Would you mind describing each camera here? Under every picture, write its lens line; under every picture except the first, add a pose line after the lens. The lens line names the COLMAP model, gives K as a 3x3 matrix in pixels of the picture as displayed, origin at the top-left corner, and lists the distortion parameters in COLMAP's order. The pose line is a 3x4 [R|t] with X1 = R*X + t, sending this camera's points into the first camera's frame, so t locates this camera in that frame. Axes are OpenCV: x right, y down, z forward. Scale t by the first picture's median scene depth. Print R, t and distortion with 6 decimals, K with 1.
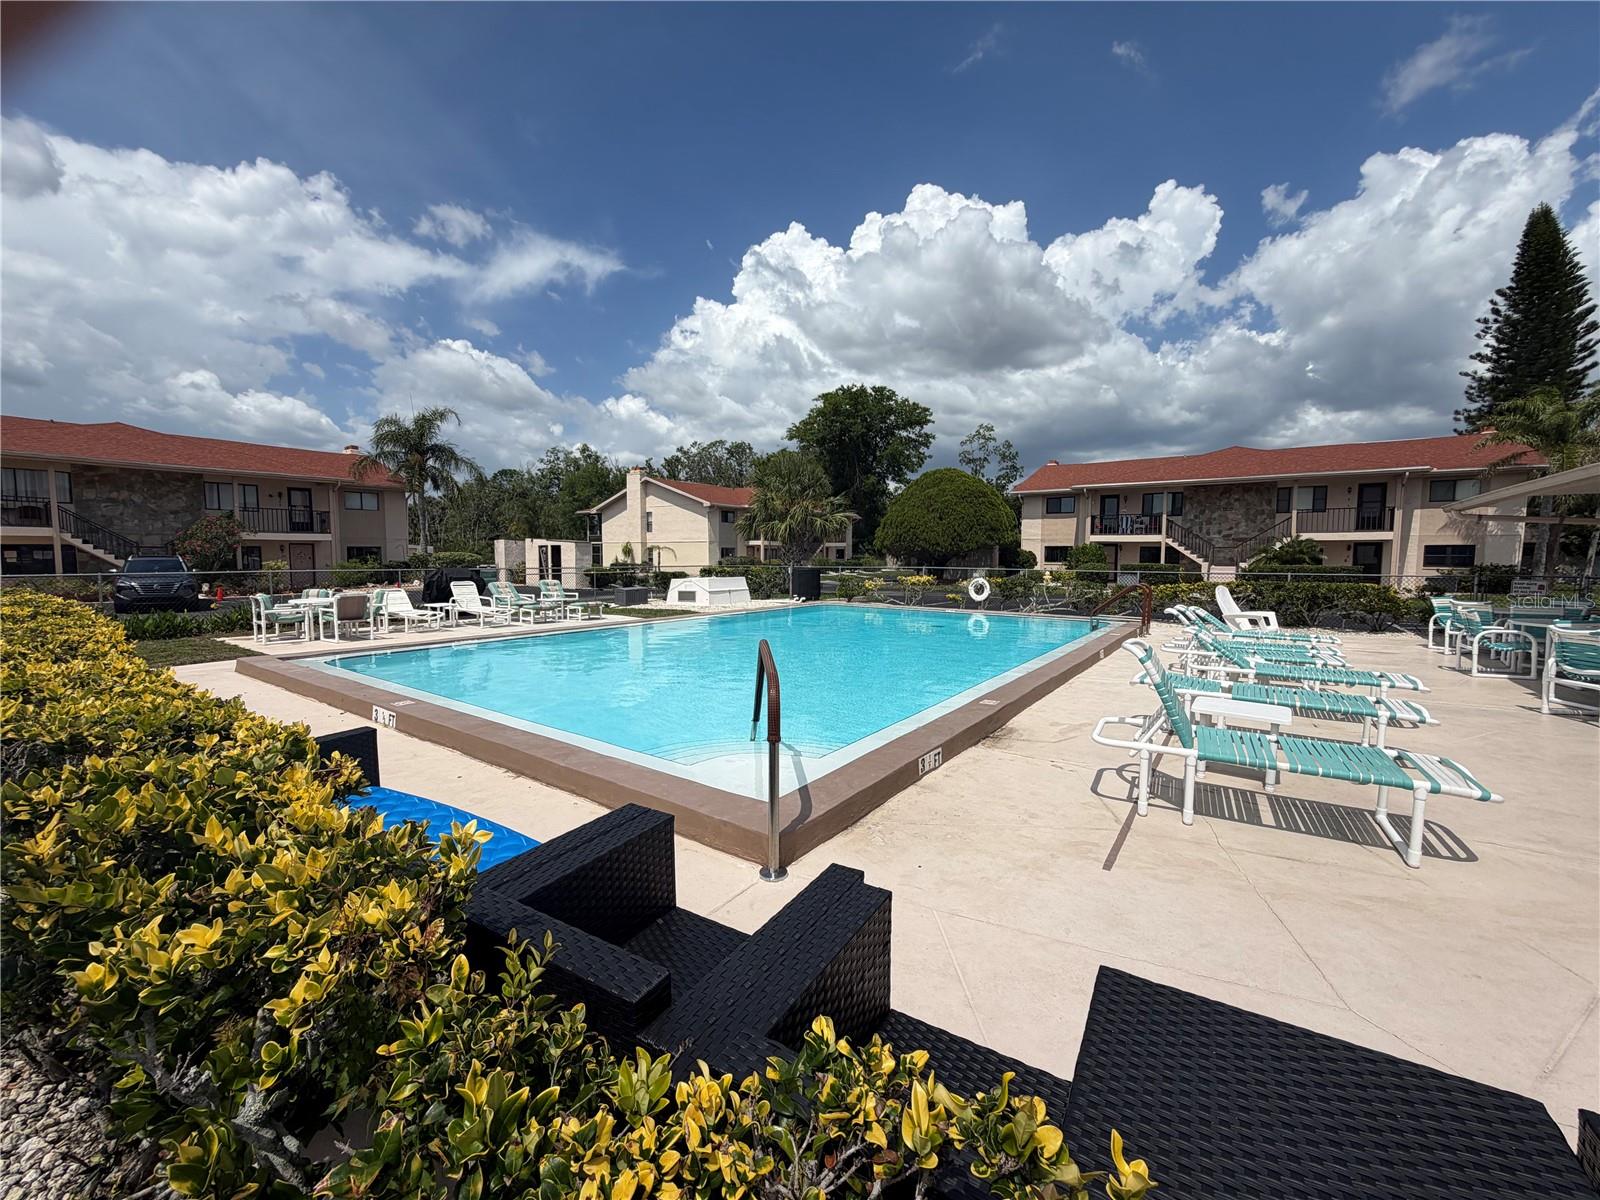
lens RADIAL K [[644.6, 0, 791.3], [0, 644.6, 602.0], [0, 0, 1]] dist [0.002627, -0.000342]
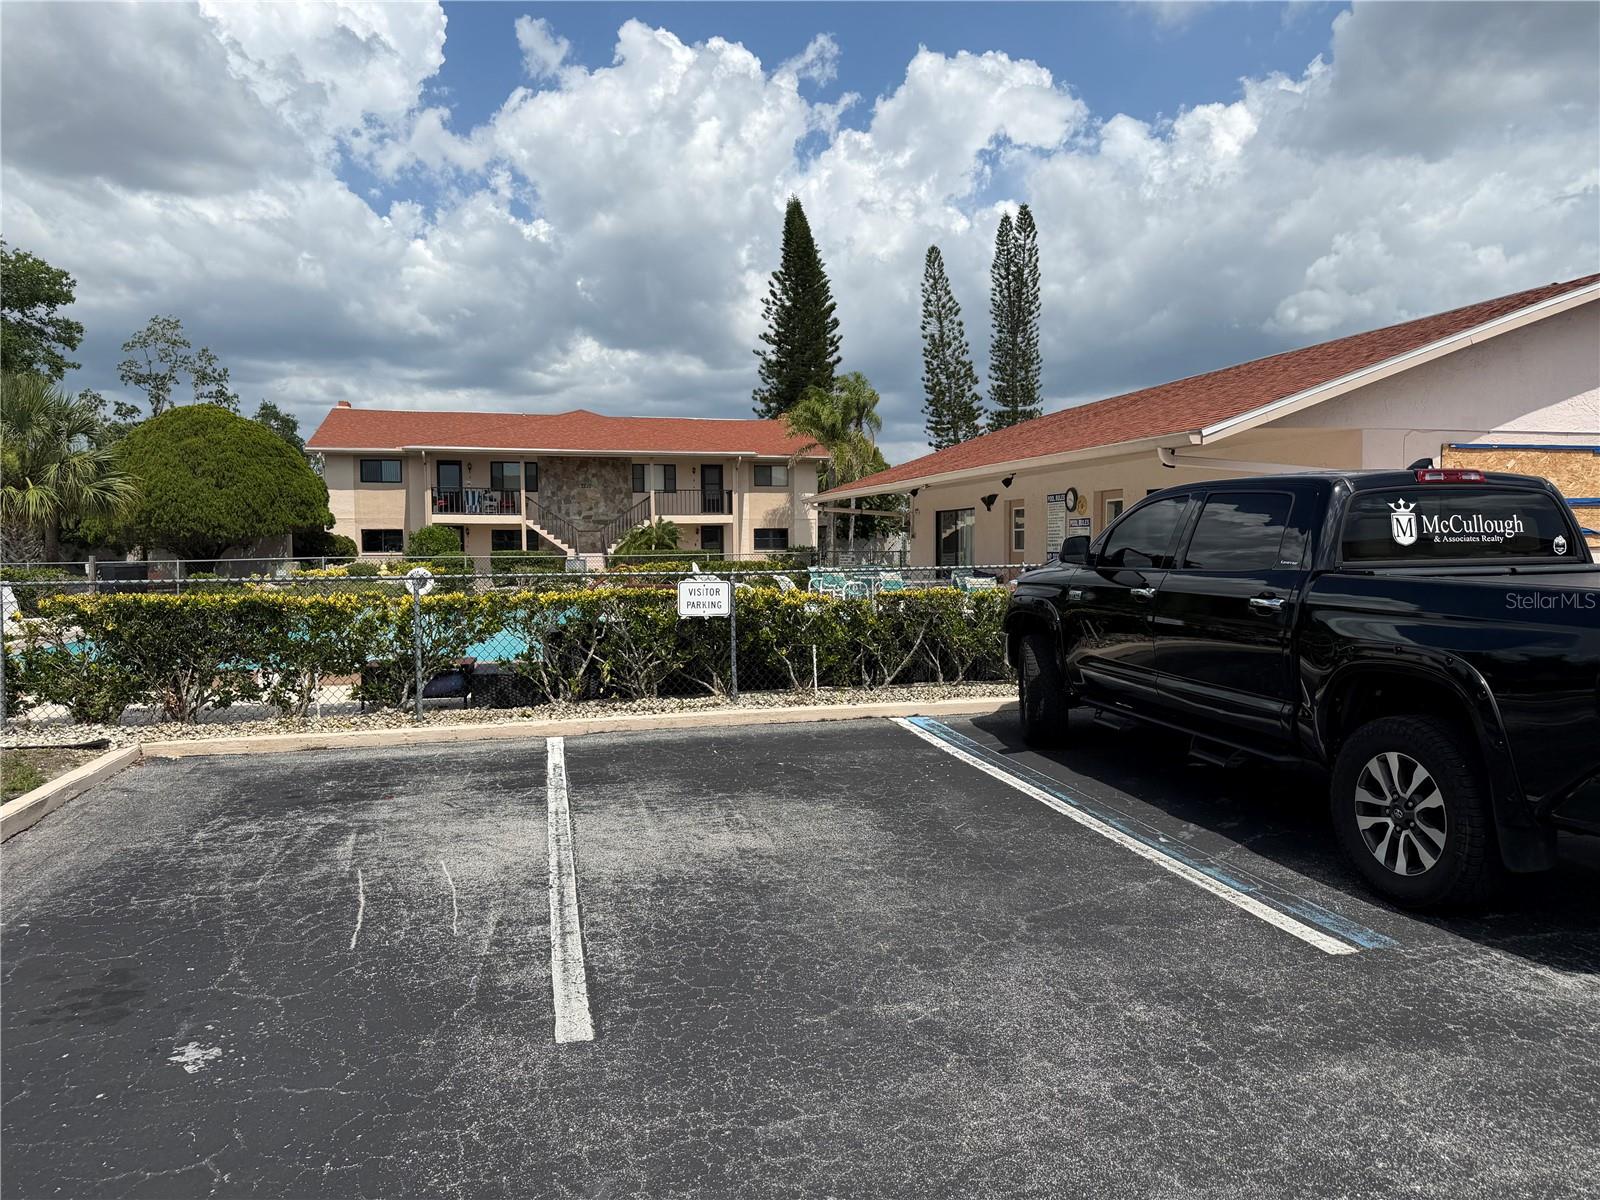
lens RADIAL K [[1133.7, 0, 795.6], [0, 1133.7, 586.9], [0, 0, 1]] dist [0.186185, -0.310631]
pose [[0.658523, -0.039805, 0.751507, -0.786411], [0.066313, 0.997785, -0.005259, 0.043996], [-0.749633, 0.053298, 0.659704, -0.553938]]
